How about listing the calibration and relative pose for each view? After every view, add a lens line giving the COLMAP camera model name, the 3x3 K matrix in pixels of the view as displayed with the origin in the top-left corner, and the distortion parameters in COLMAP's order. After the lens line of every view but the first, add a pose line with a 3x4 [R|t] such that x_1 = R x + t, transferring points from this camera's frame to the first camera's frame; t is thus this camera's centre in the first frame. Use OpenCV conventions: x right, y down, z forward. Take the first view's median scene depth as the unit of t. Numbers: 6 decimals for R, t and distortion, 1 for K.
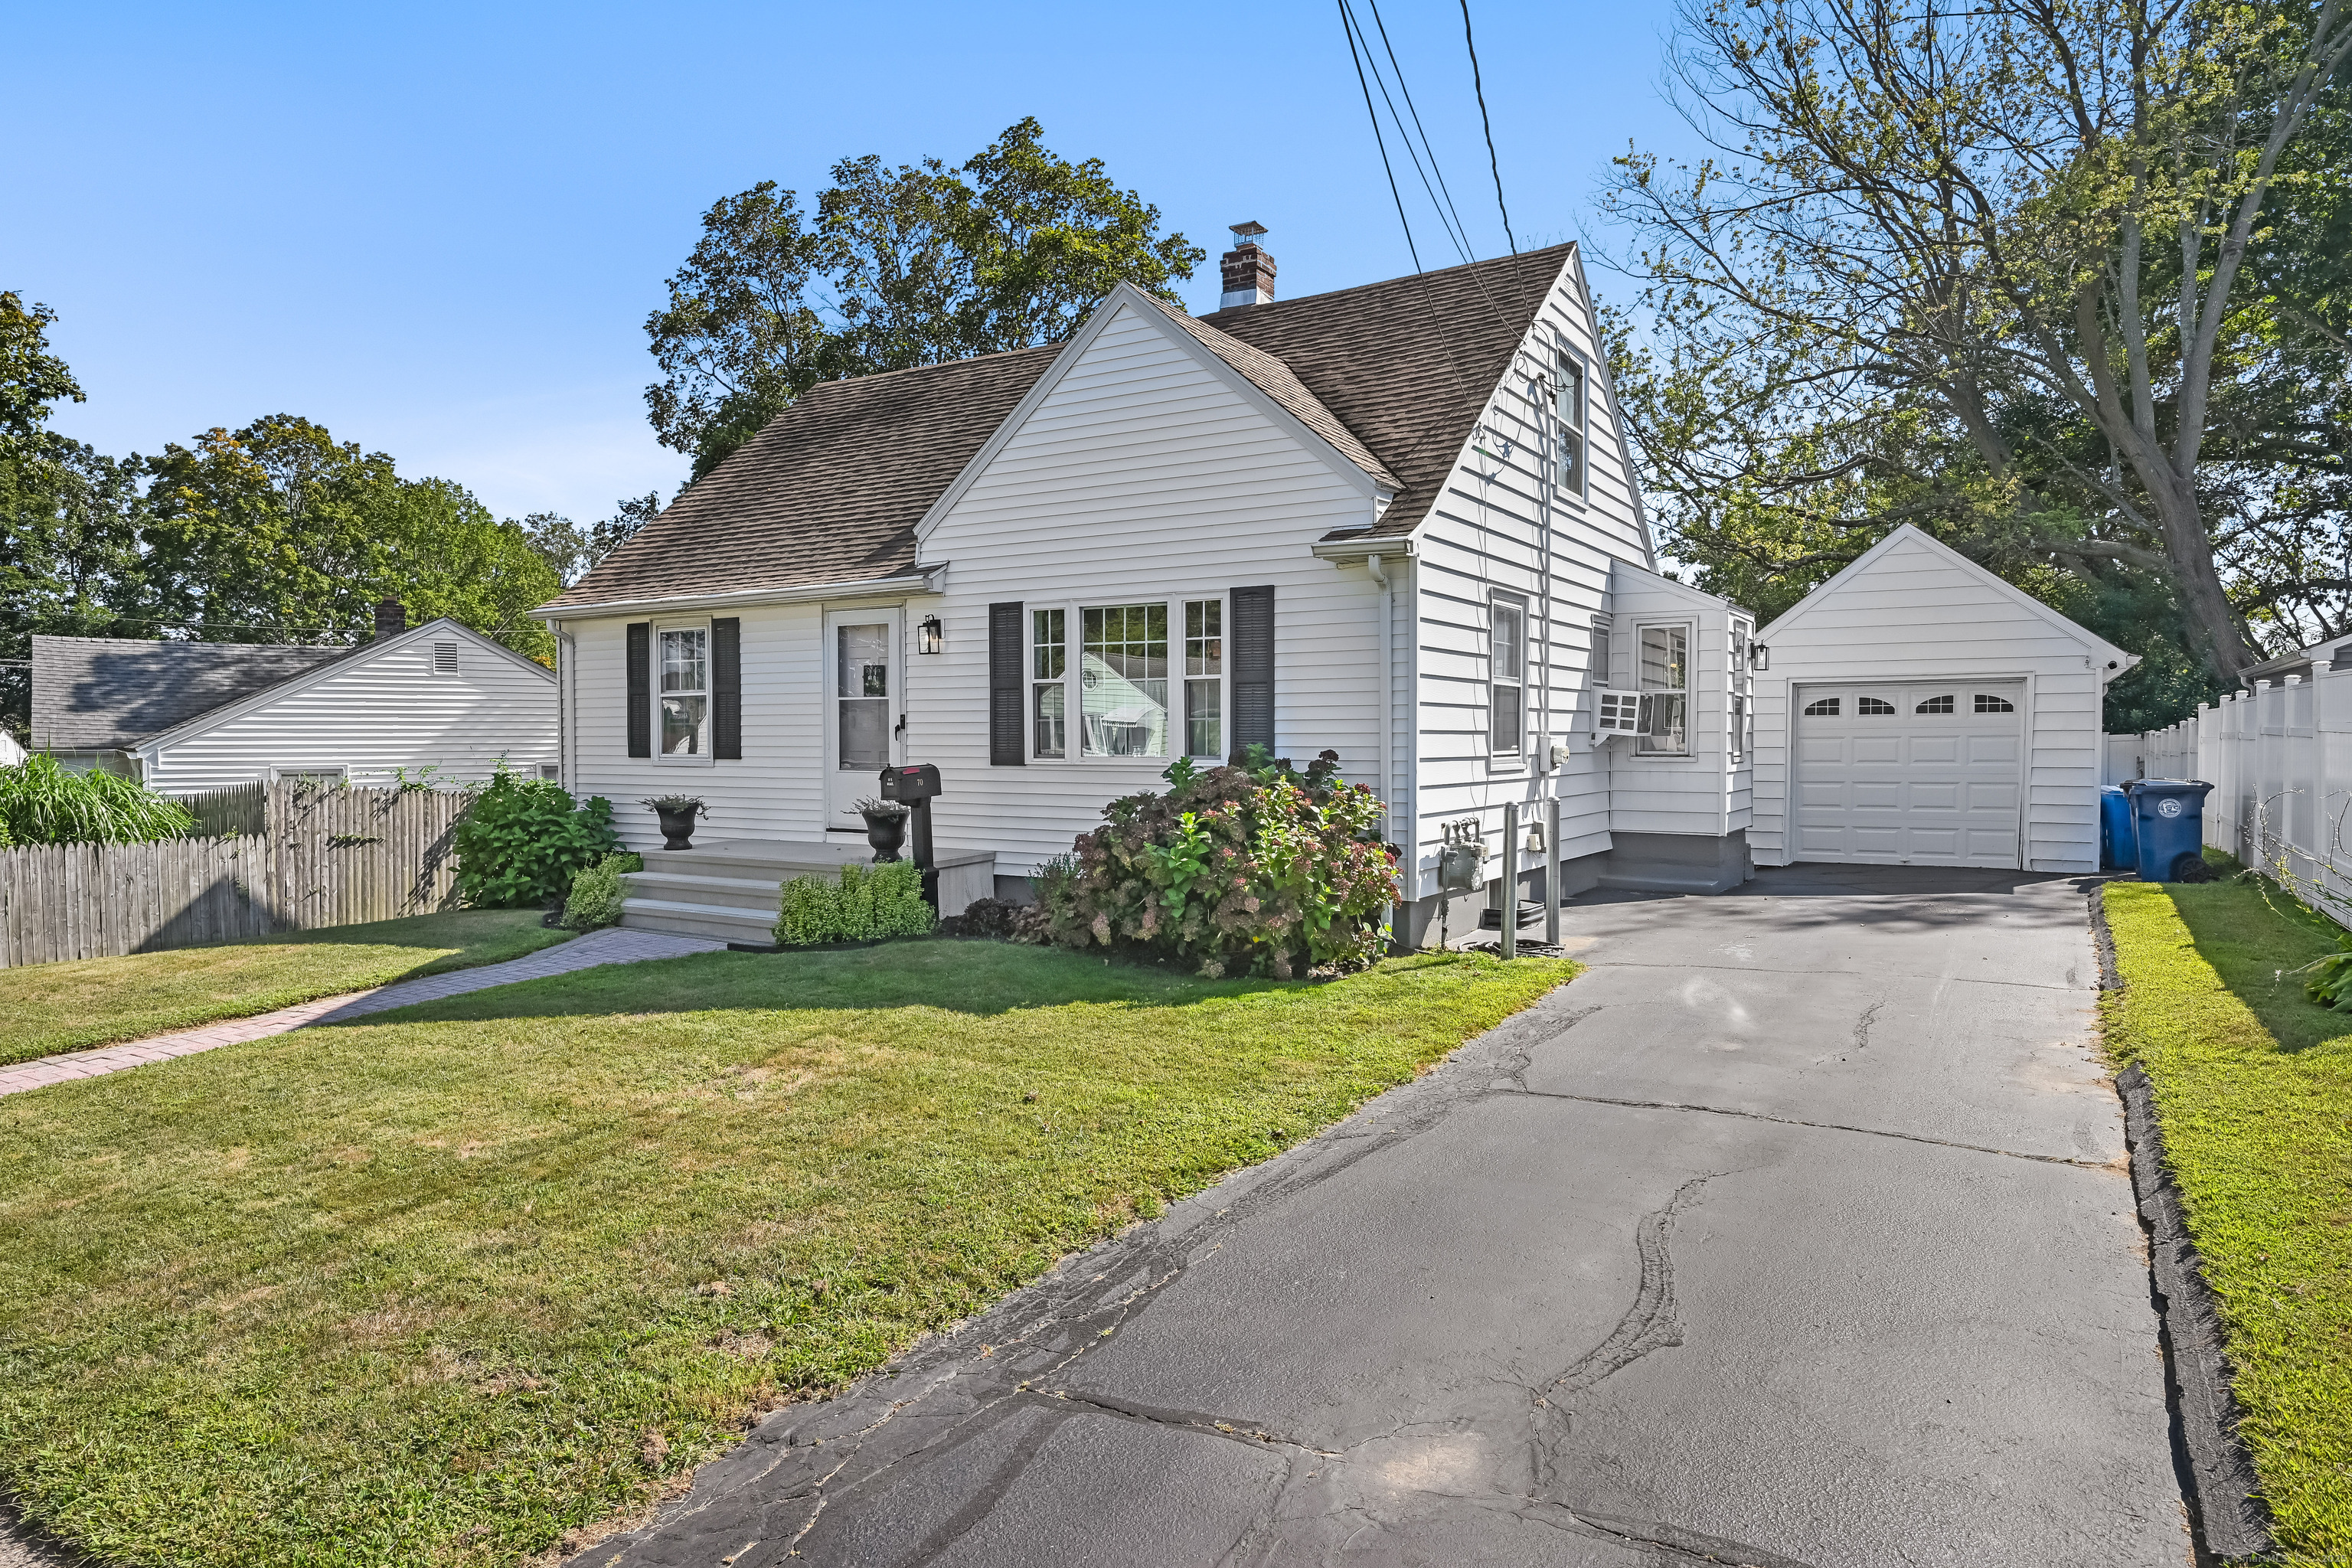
lens RADIAL K [[1387.0, 0, 1169.4], [0, 1387.0, 776.7], [0, 0, 1]] dist [-0.001945, -0.000501]
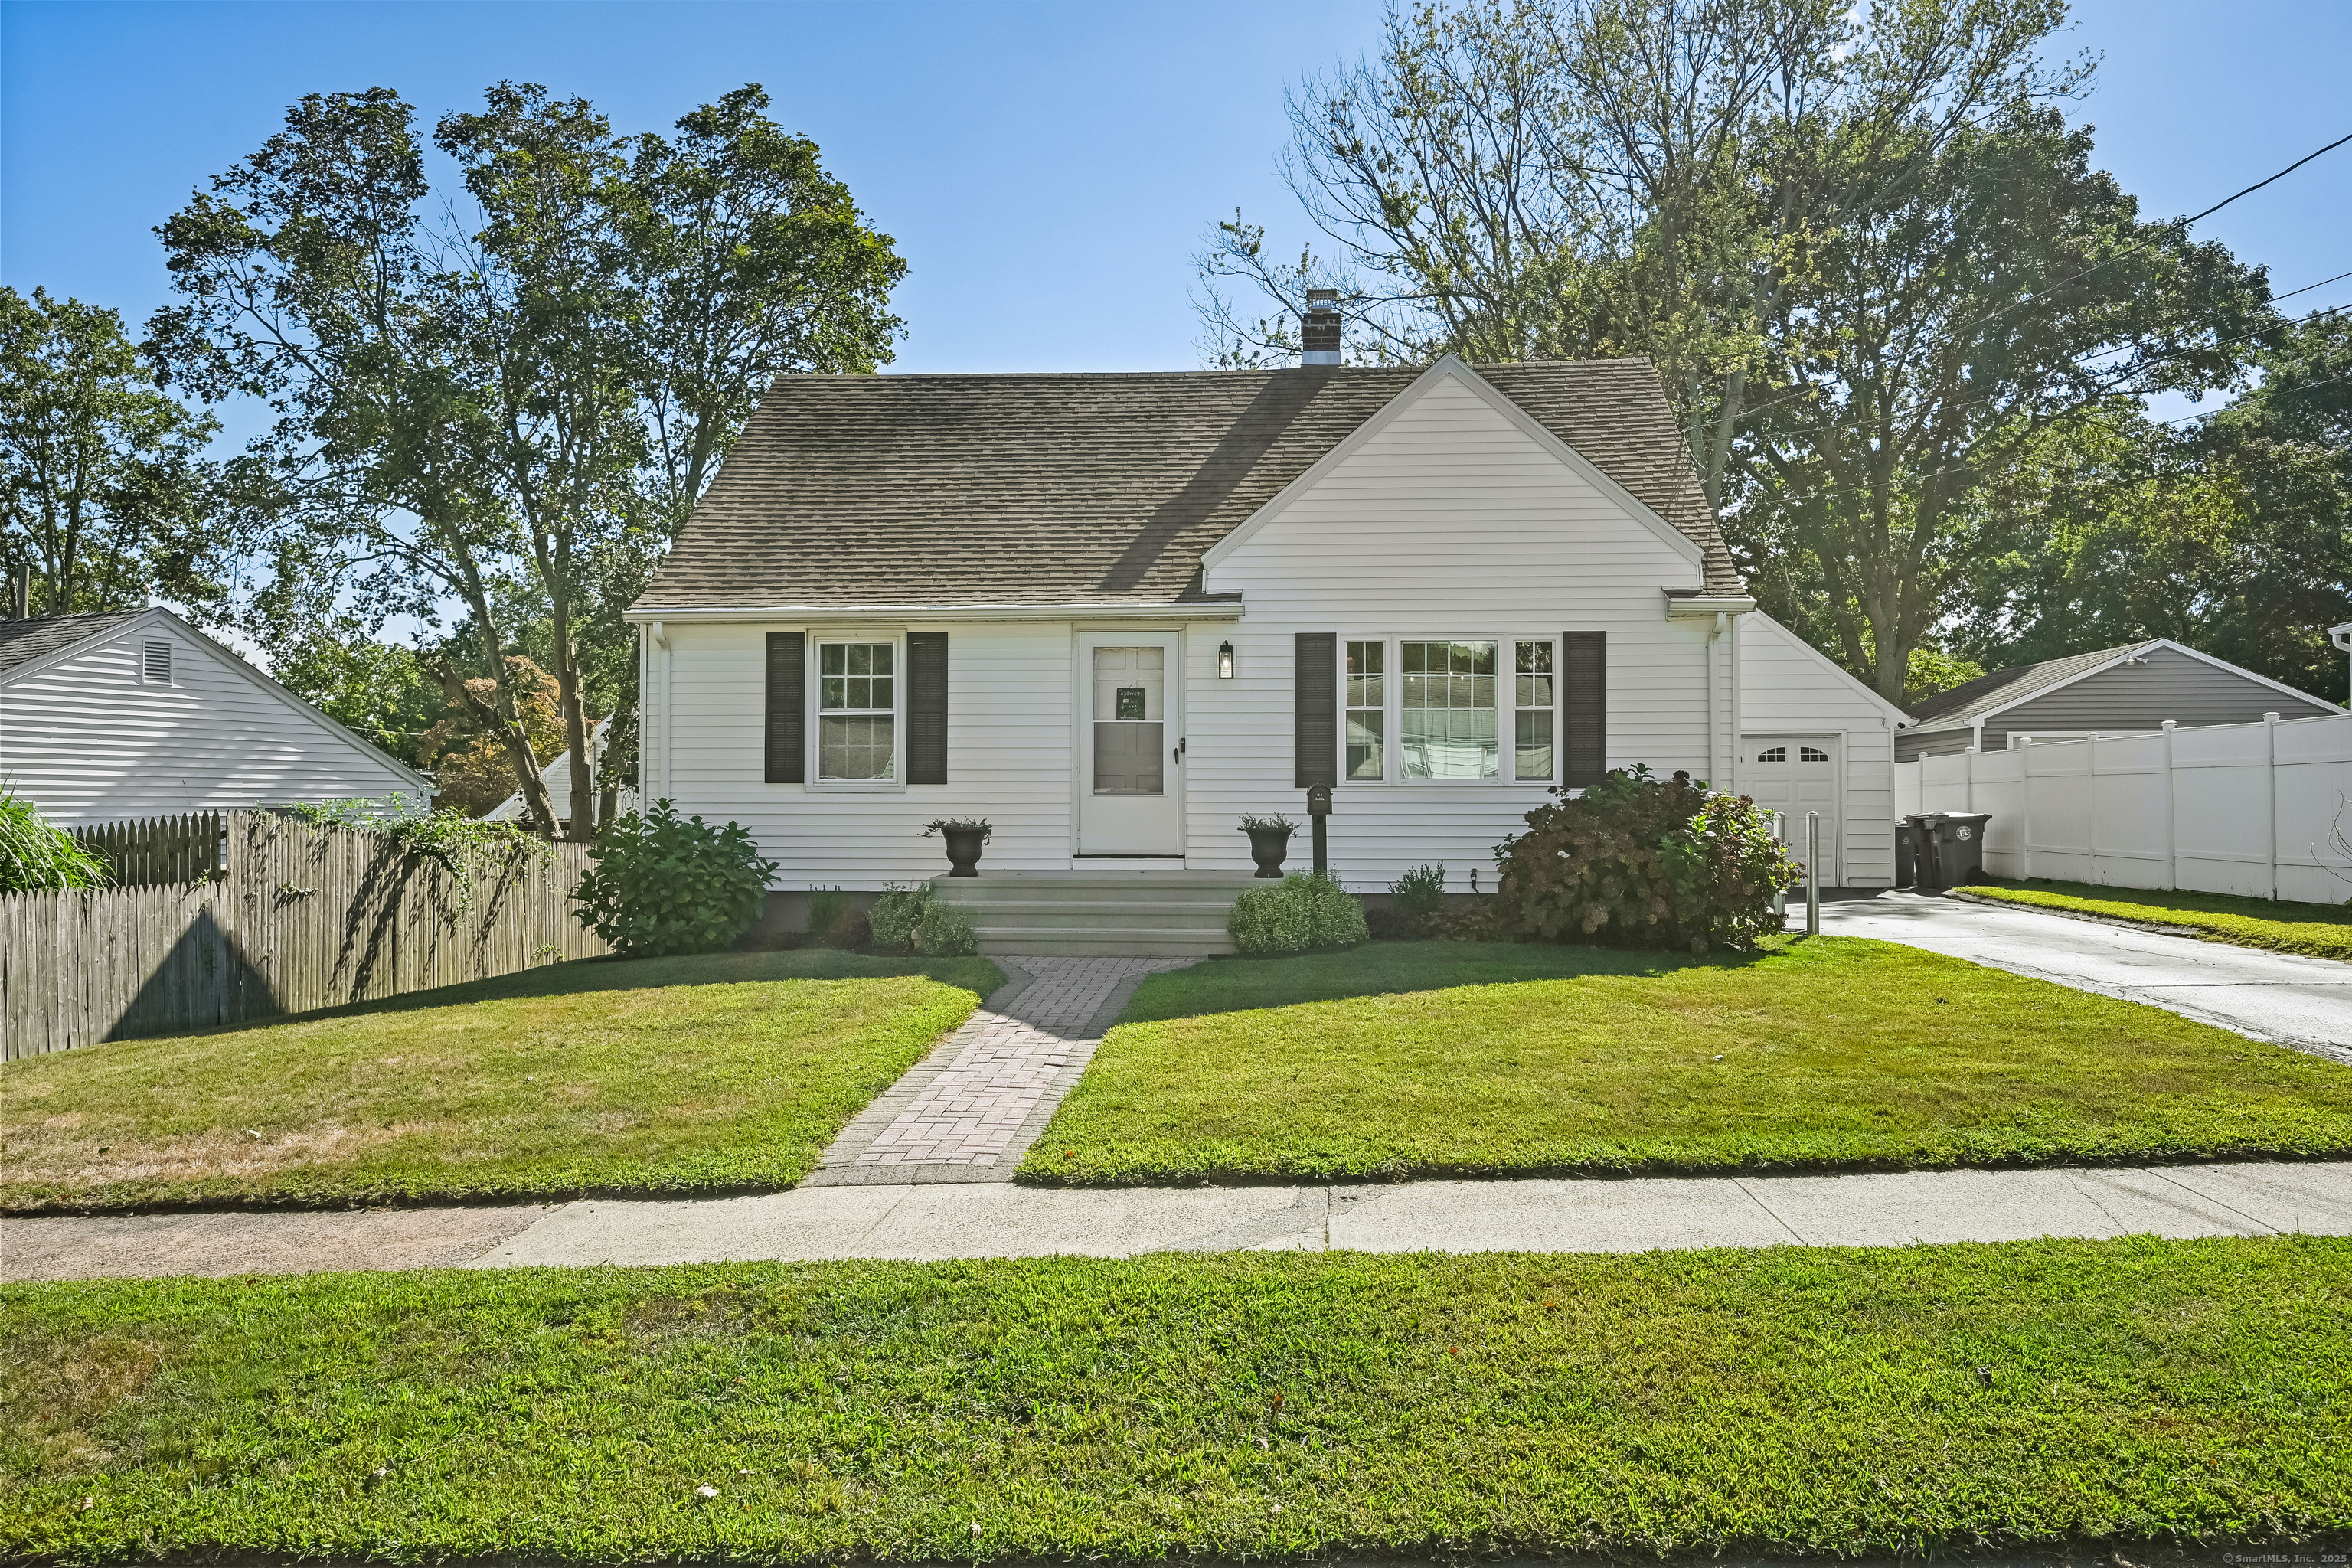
lens RADIAL K [[1603.0, 0, 1199.9], [0, 1603.0, 781.5], [0, 0, 1]] dist [0.002249, -0.028420]
pose [[0.887594, 0.011517, 0.460483, -0.659088], [0.009913, 0.998978, -0.044093, 0.035153], [-0.460520, 0.043701, 0.886573, -0.031892]]
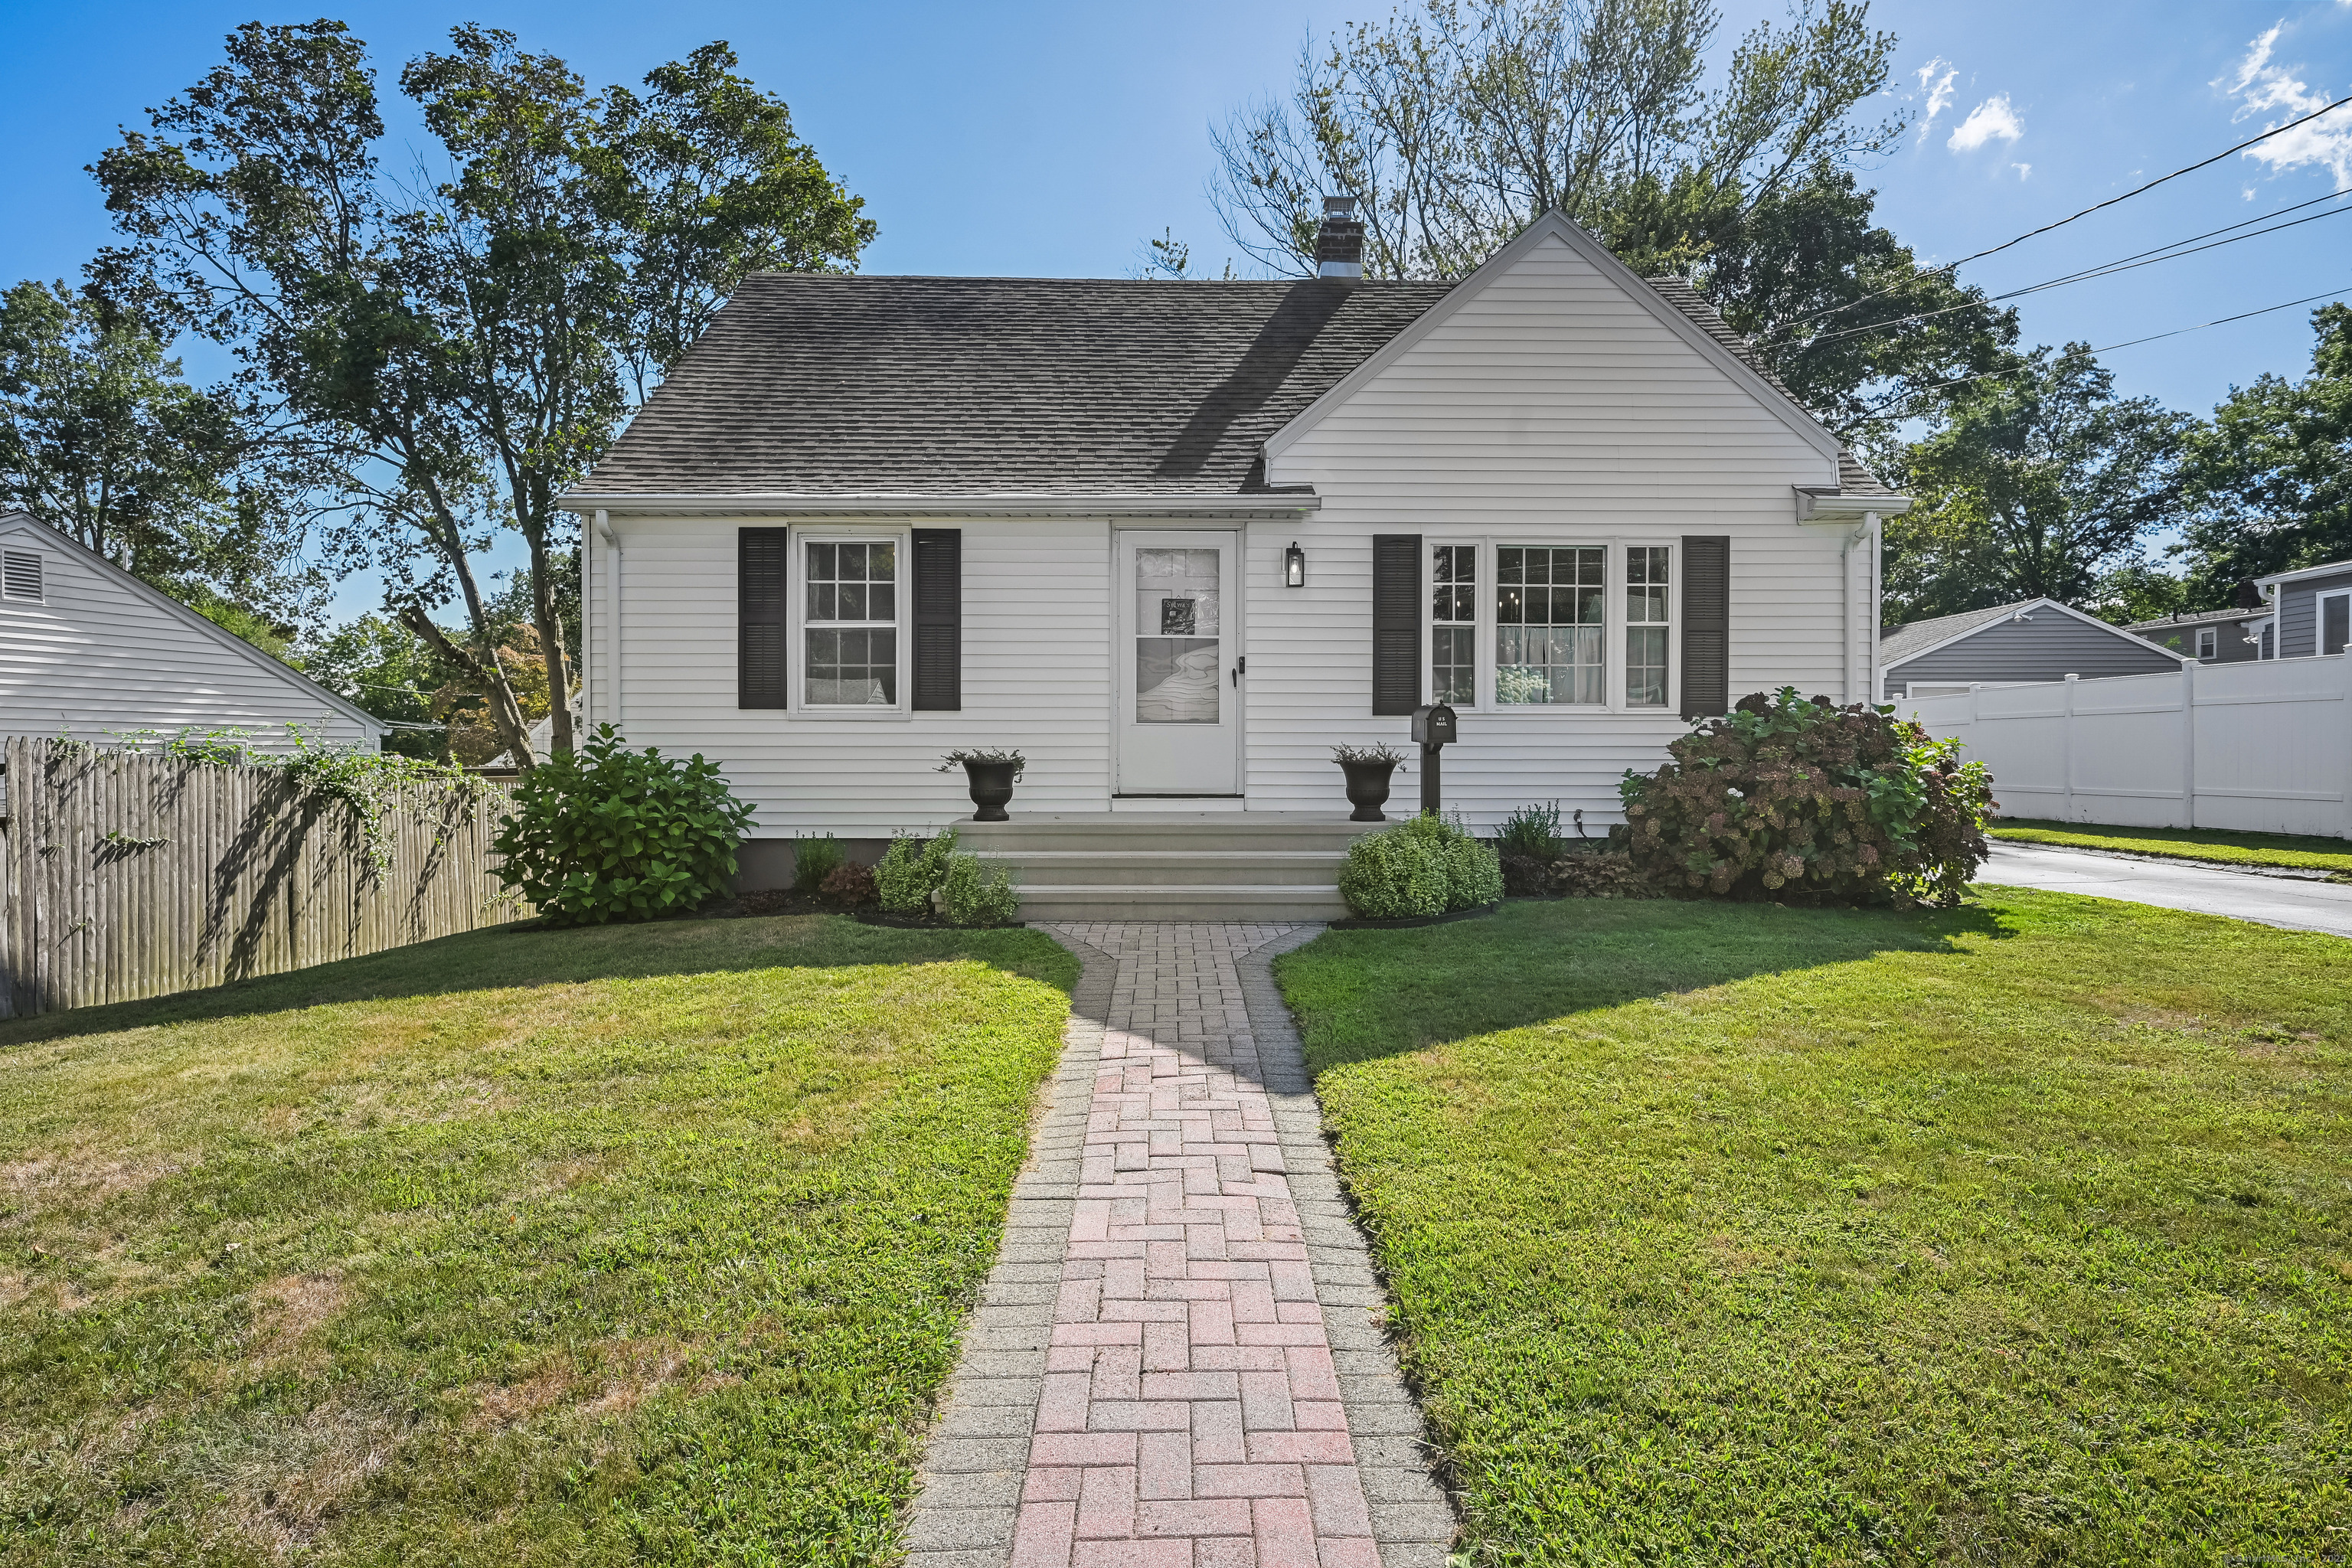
lens RADIAL K [[1227.8, 0, 1201.0], [0, 1227.8, 780.9], [0, 0, 1]] dist [-0.003230, 0.008573]
pose [[0.842421, -0.004414, 0.538802, -0.573702], [0.012710, 0.999851, -0.011680, 0.037169], [-0.538670, 0.016687, 0.842352, 0.344994]]
